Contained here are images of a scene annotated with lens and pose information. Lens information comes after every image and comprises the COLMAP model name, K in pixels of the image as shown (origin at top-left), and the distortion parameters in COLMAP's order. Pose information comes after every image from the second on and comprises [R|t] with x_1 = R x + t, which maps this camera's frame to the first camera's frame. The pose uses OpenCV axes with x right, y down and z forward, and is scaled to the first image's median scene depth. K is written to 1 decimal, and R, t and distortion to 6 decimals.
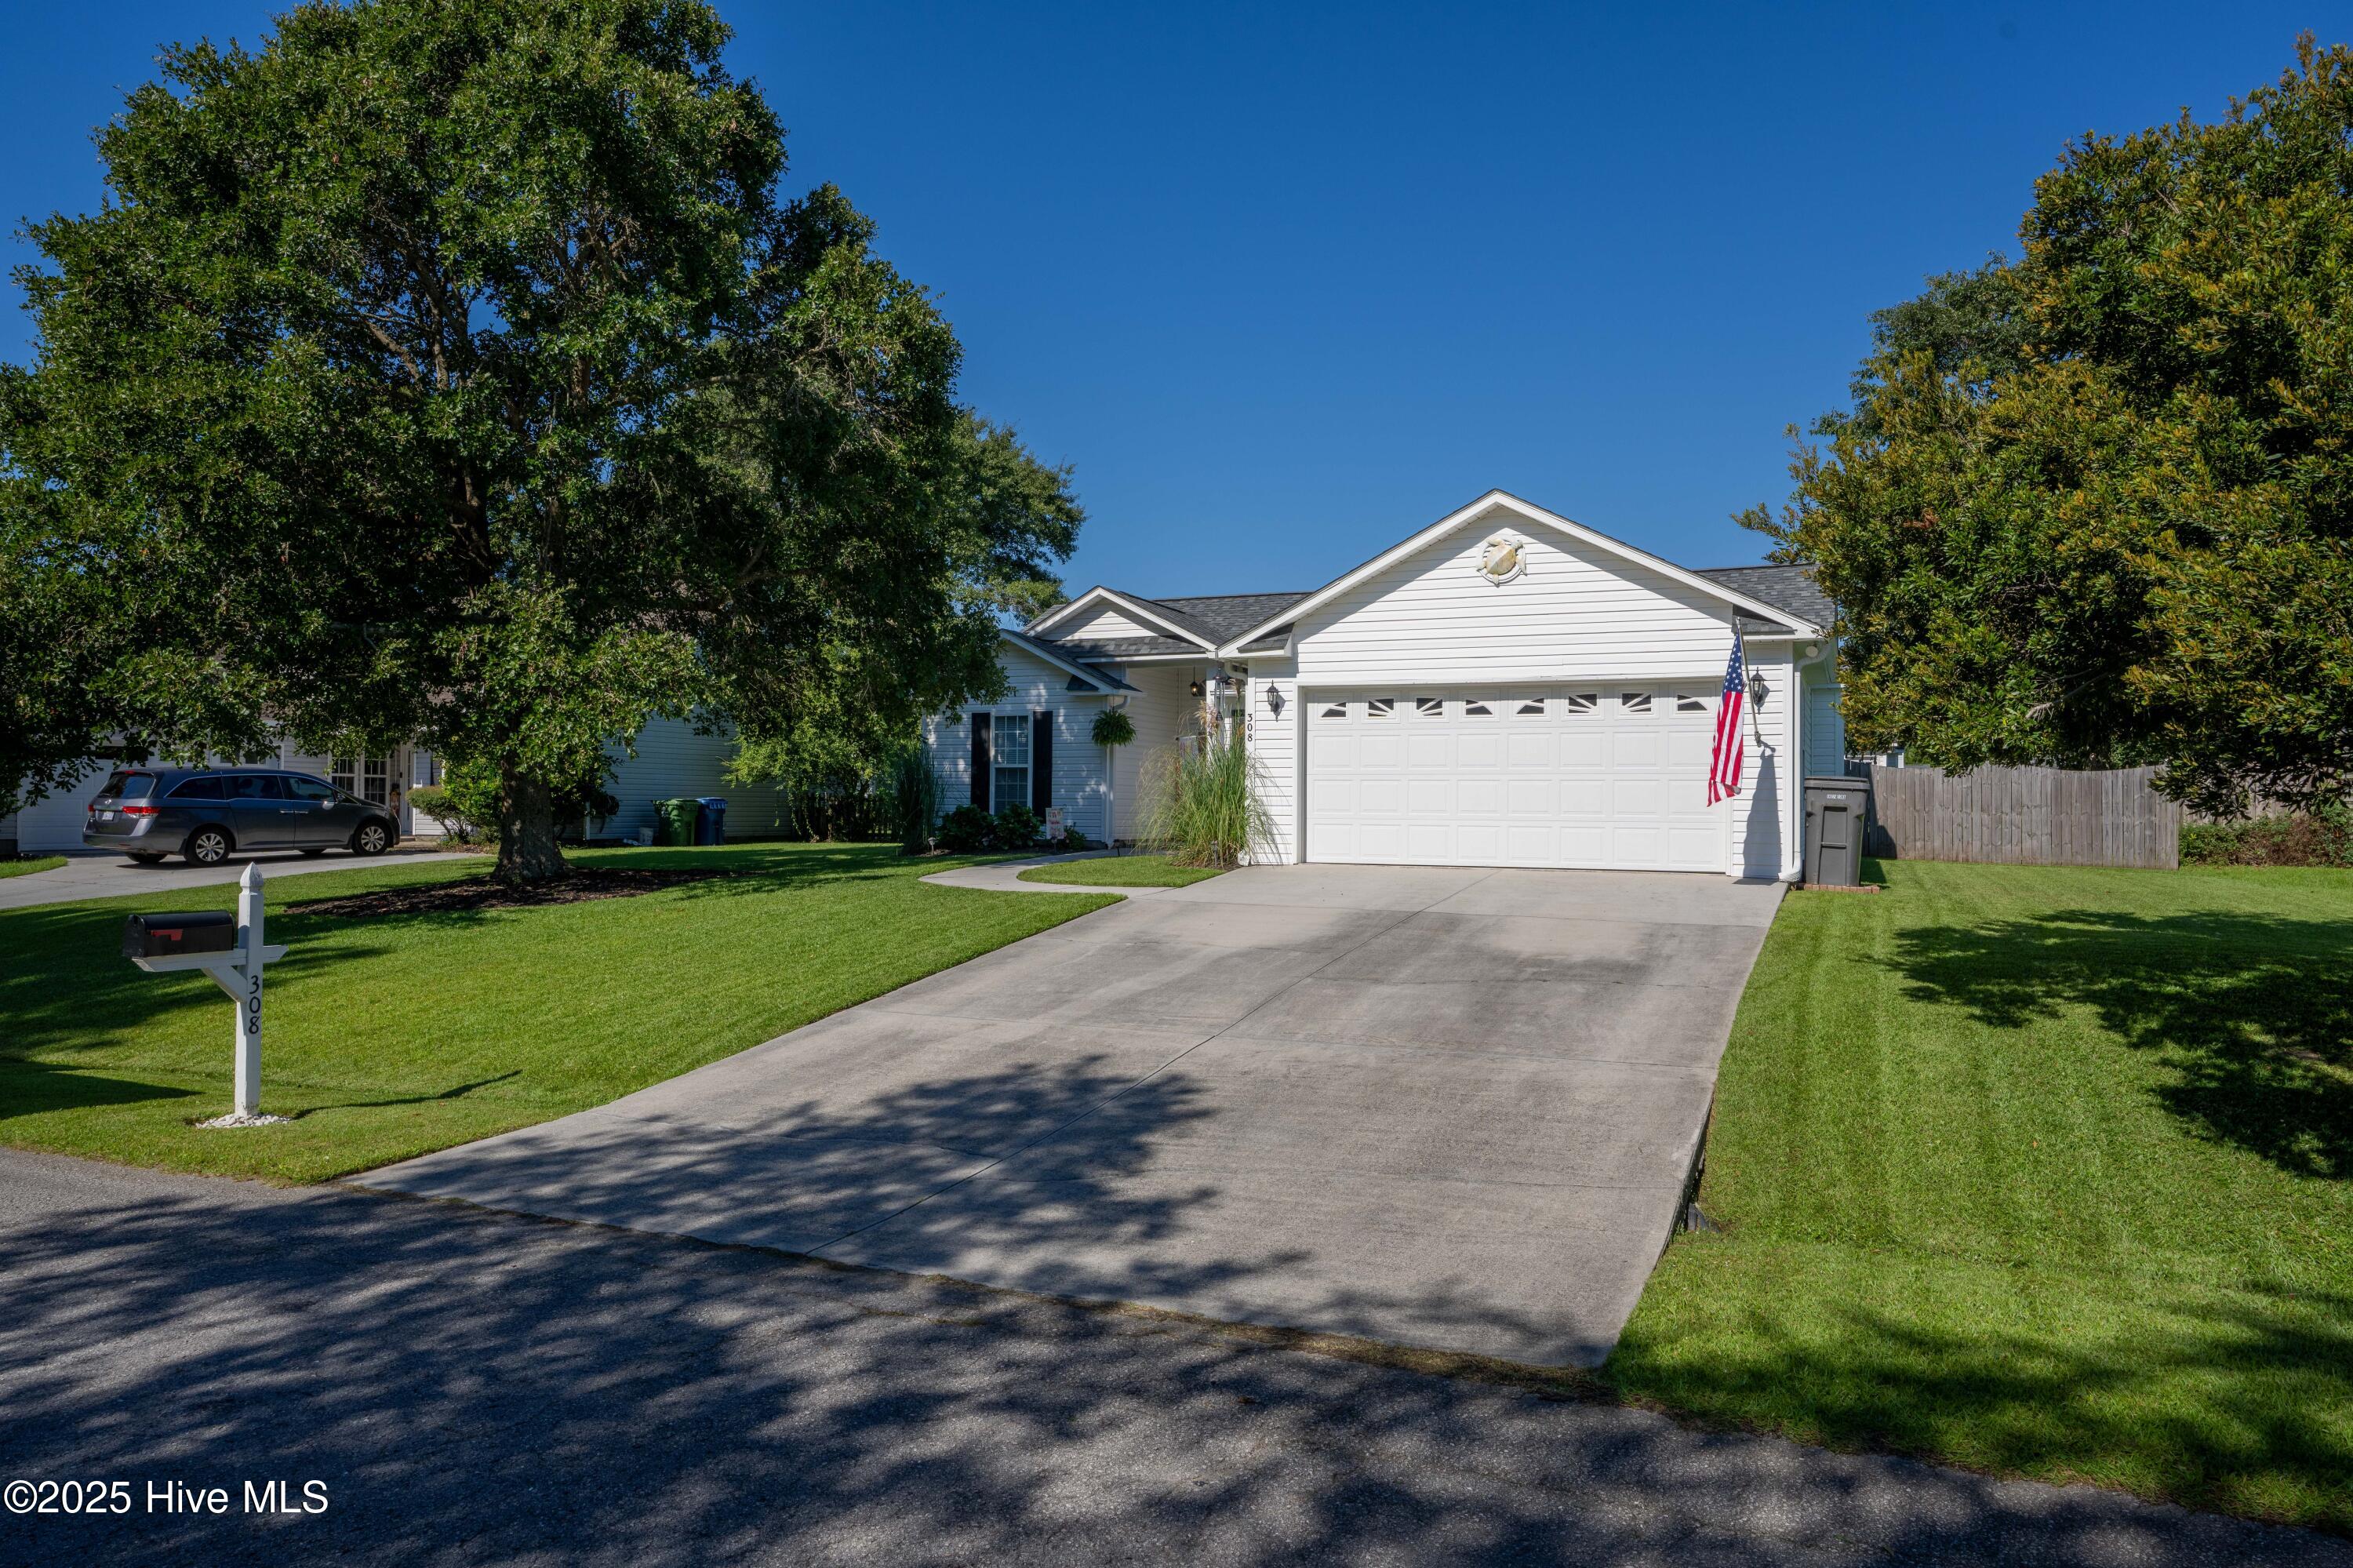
lens RADIAL K [[1508.0, 0, 1181.4], [0, 1508.0, 815.6], [0, 0, 1]] dist [0.021987, 0.000015]
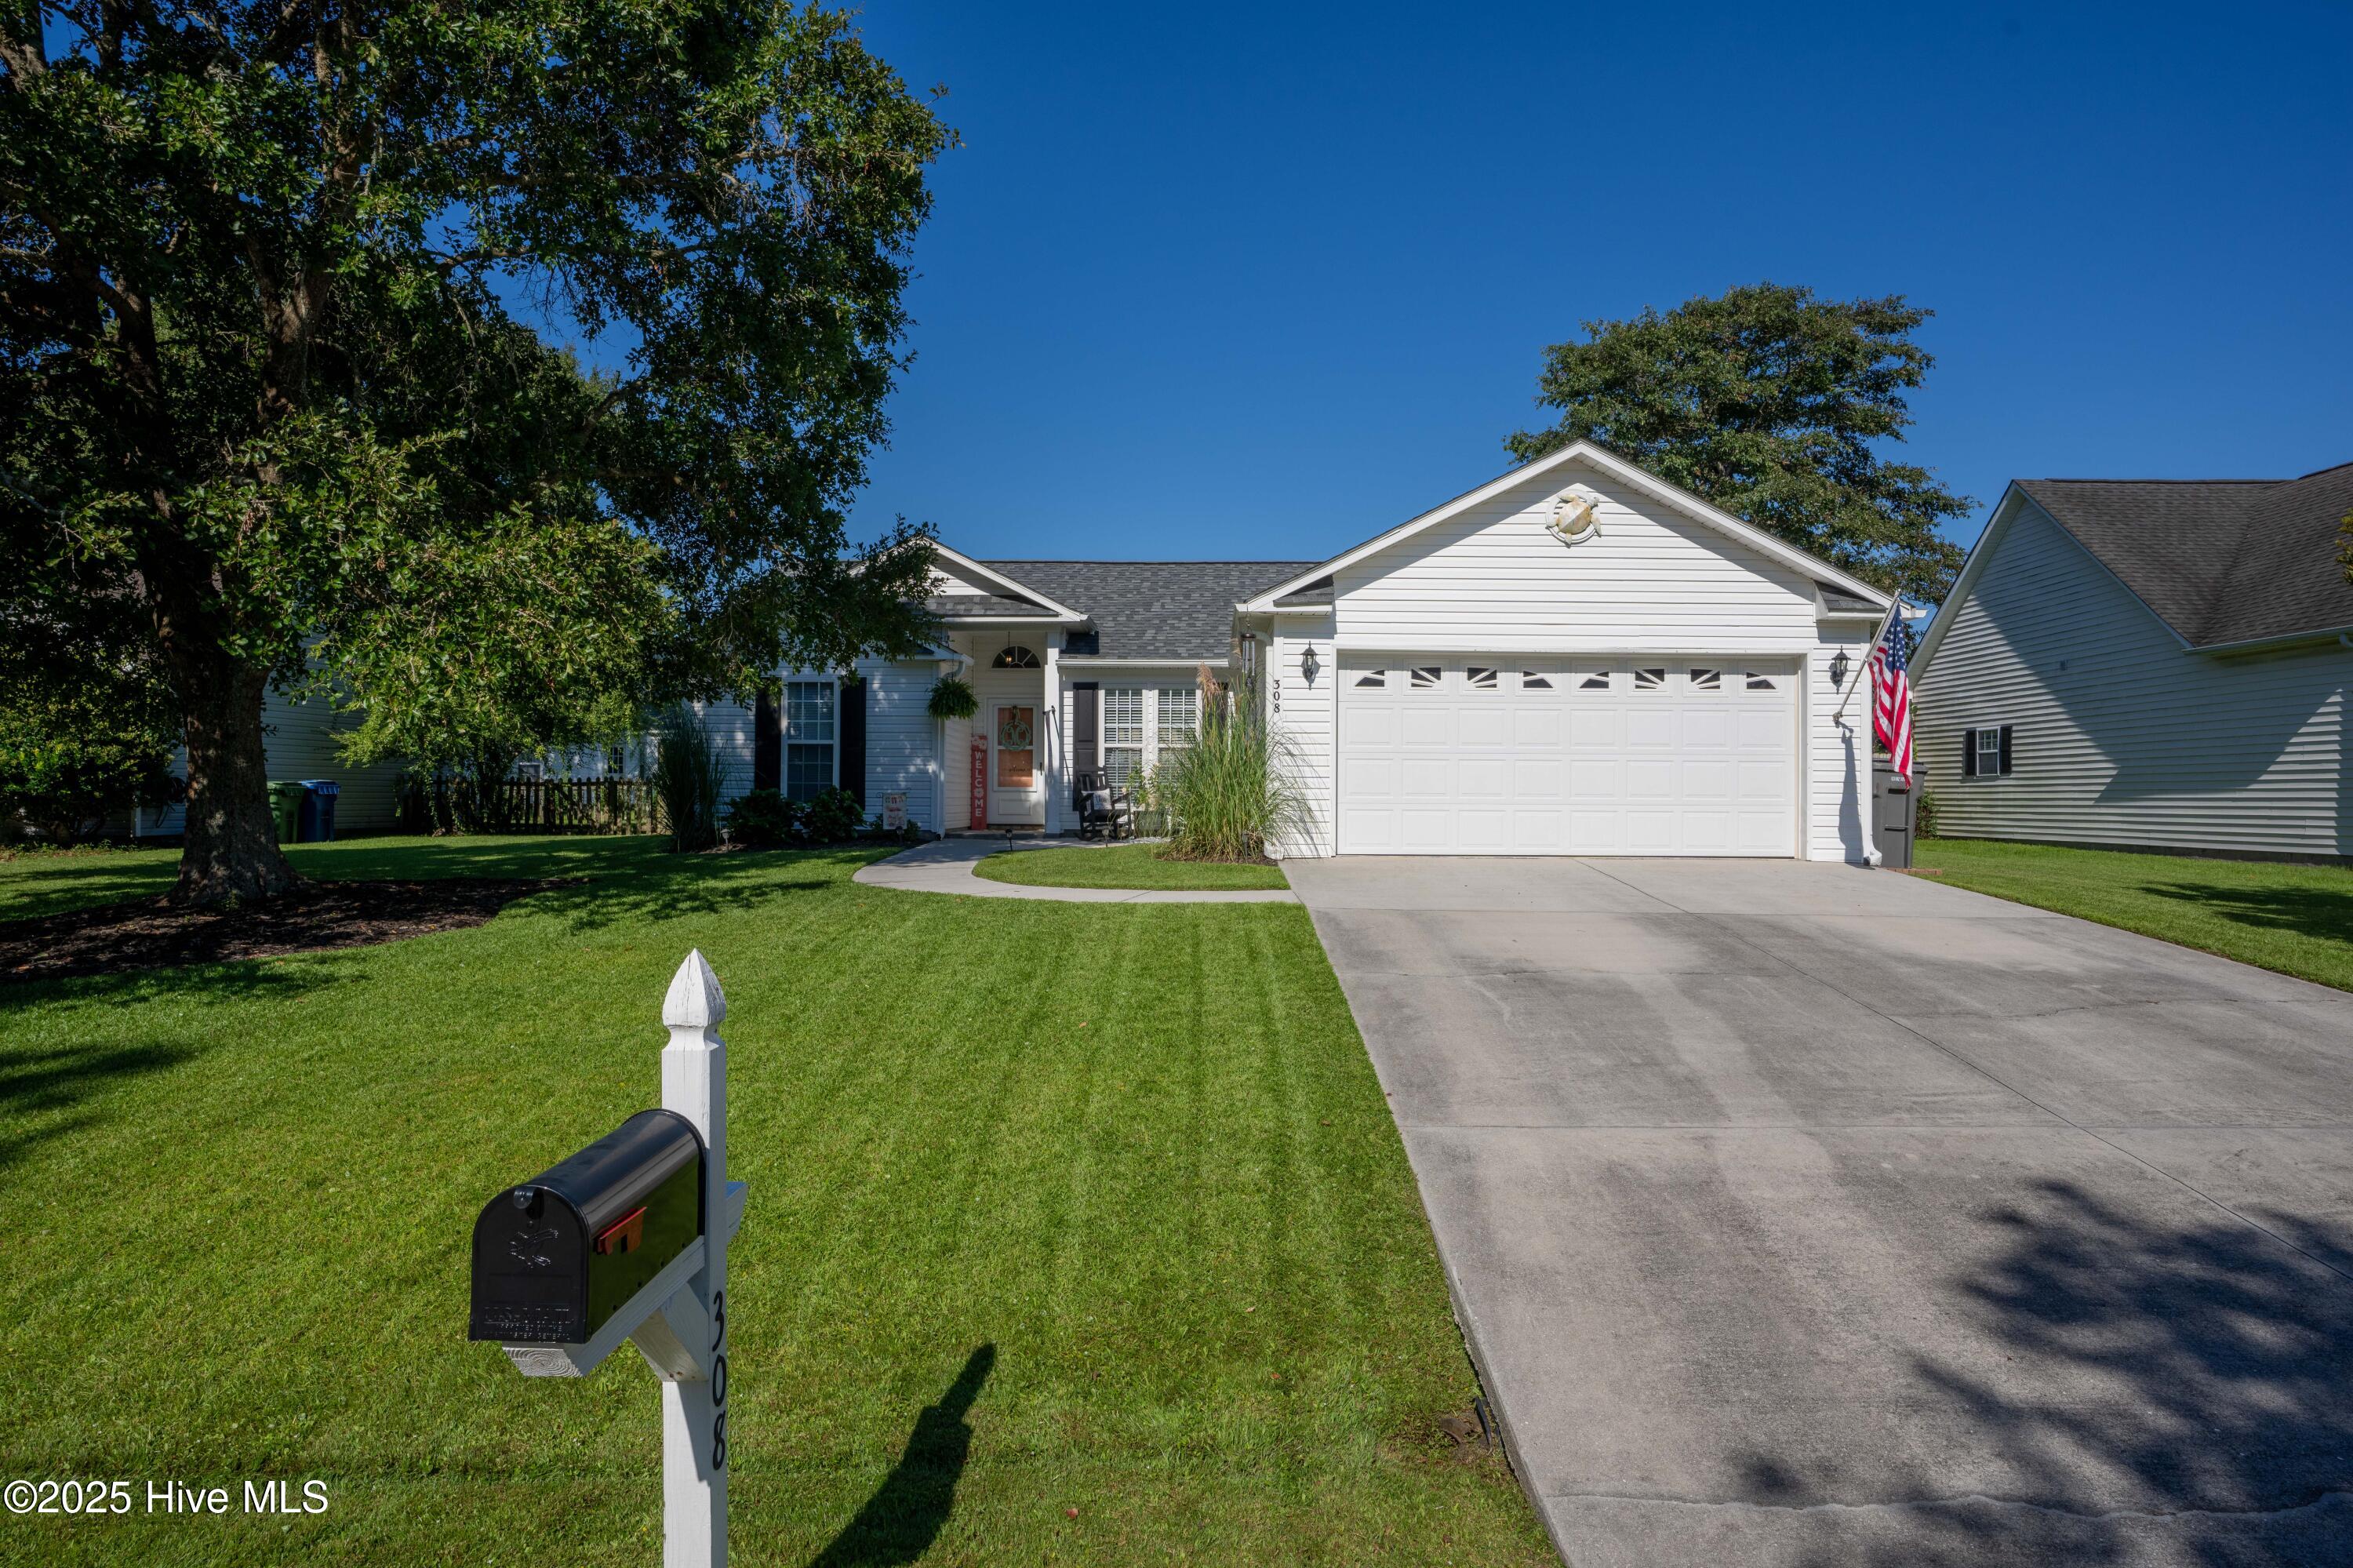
lens RADIAL K [[1336.5, 0, 1176.1], [0, 1336.5, 789.4], [0, 0, 1]] dist [-0.006410, 0.000450]
pose [[0.917444, 0.001131, 0.397864, -0.311229], [0.002867, 0.999951, -0.009455, 0.000815], [-0.397856, 0.009815, 0.917396, 0.342932]]
